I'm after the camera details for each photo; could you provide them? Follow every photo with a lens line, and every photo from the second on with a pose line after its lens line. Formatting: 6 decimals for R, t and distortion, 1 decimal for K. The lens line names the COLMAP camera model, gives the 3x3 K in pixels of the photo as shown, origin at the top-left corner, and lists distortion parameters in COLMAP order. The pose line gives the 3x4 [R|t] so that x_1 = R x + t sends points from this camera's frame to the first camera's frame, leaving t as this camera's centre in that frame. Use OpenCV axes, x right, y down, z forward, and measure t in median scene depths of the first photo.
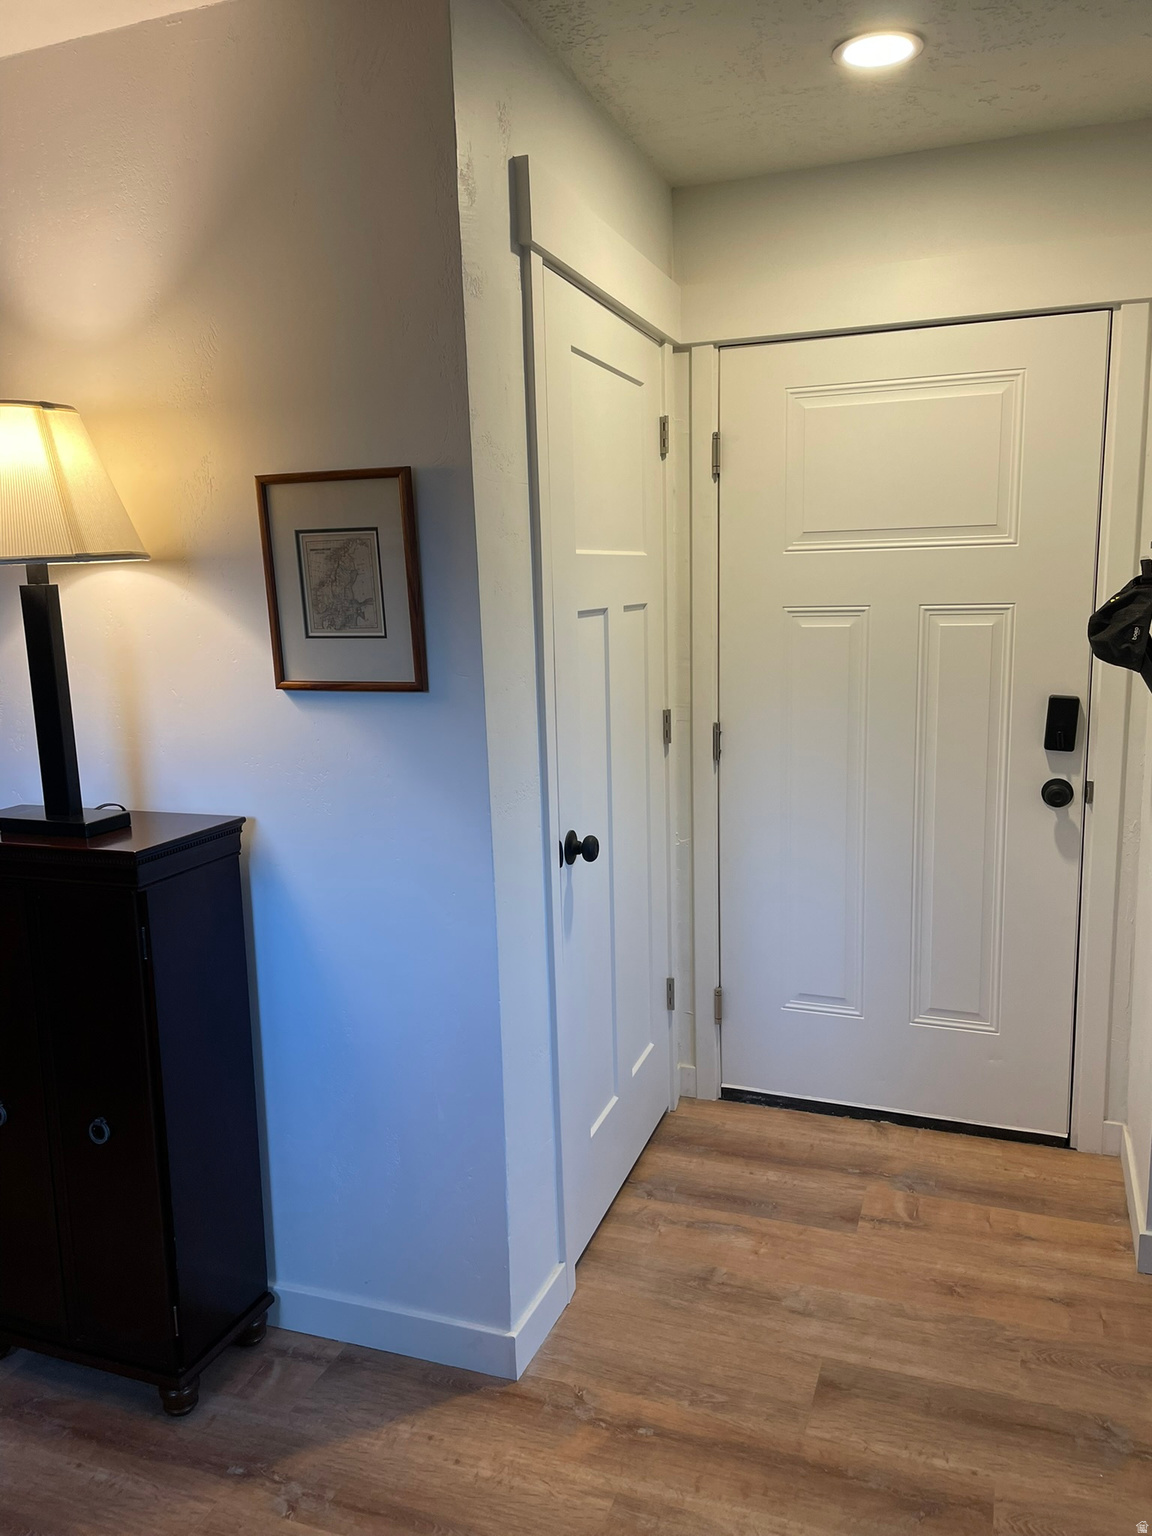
lens RADIAL K [[1167.4, 0, 606.8], [0, 1167.4, 761.8], [0, 0, 1]] dist [0.067401, -0.089440]
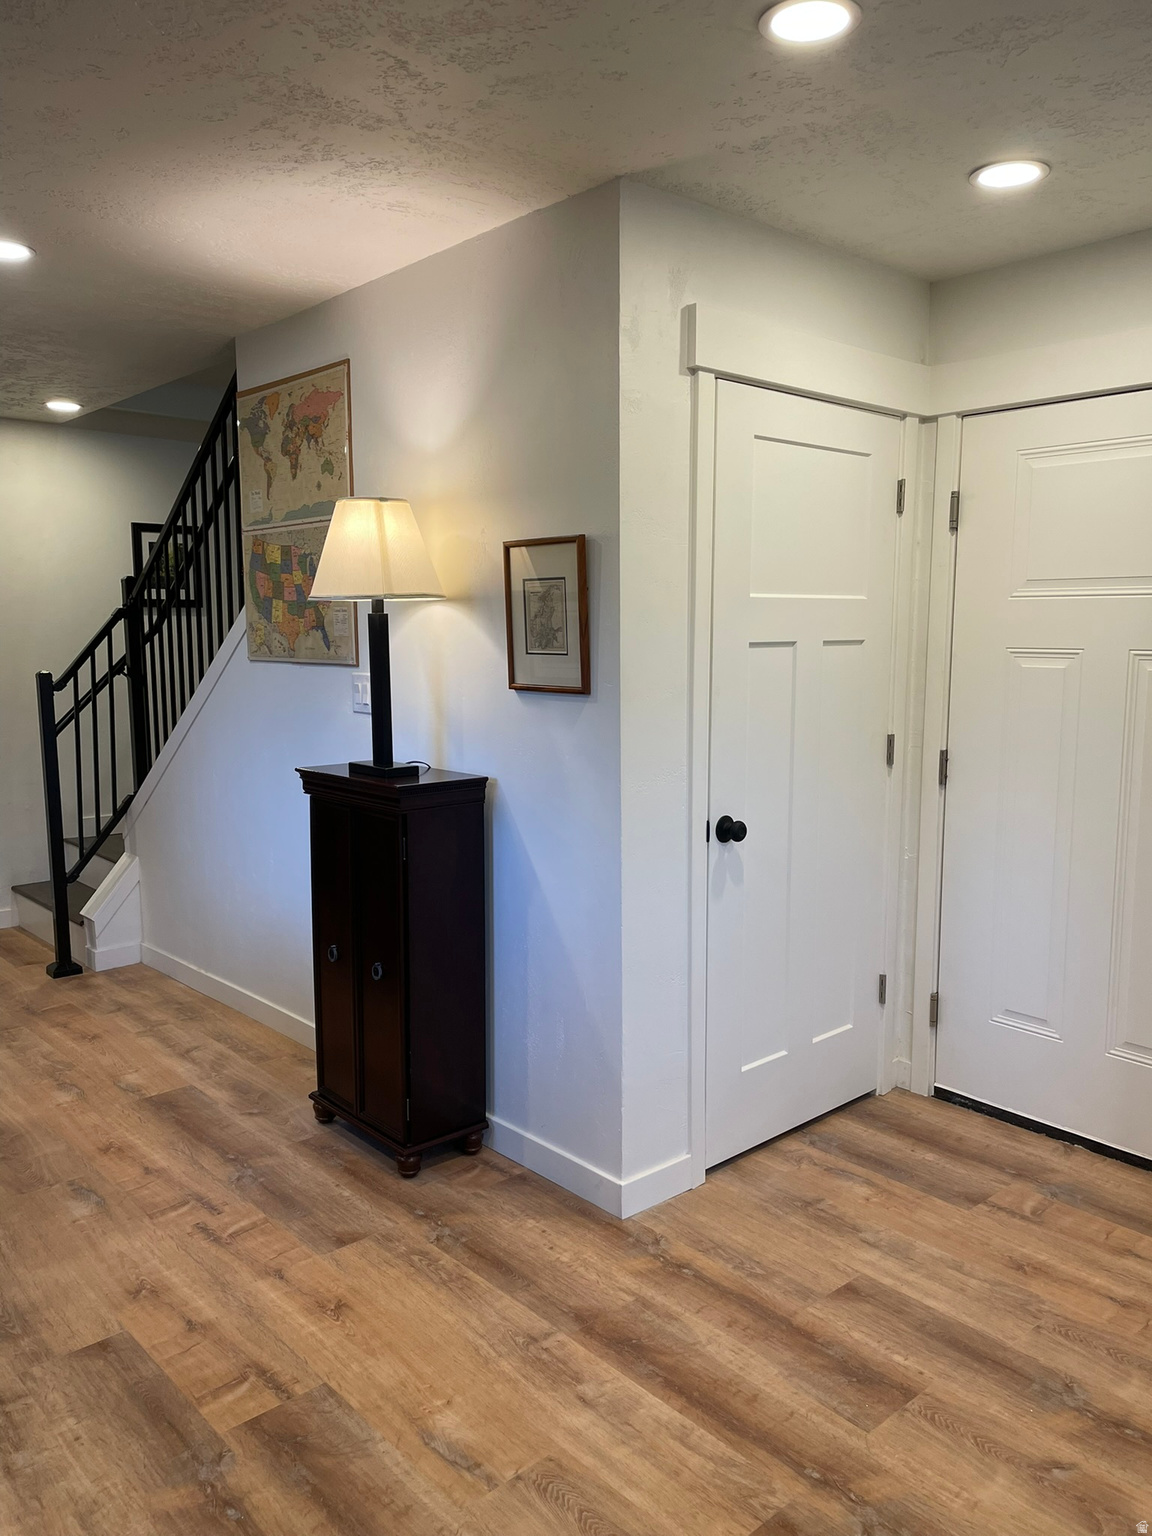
lens RADIAL K [[1167.4, 0, 572.1], [0, 1167.4, 767.2], [0, 0, 1]] dist [0.067401, -0.089440]
pose [[0.878542, 0.082749, -0.470443, 0.443328], [-0.096560, 0.995313, -0.005252, 0.032044], [0.467804, 0.050040, 0.882415, -0.209098]]
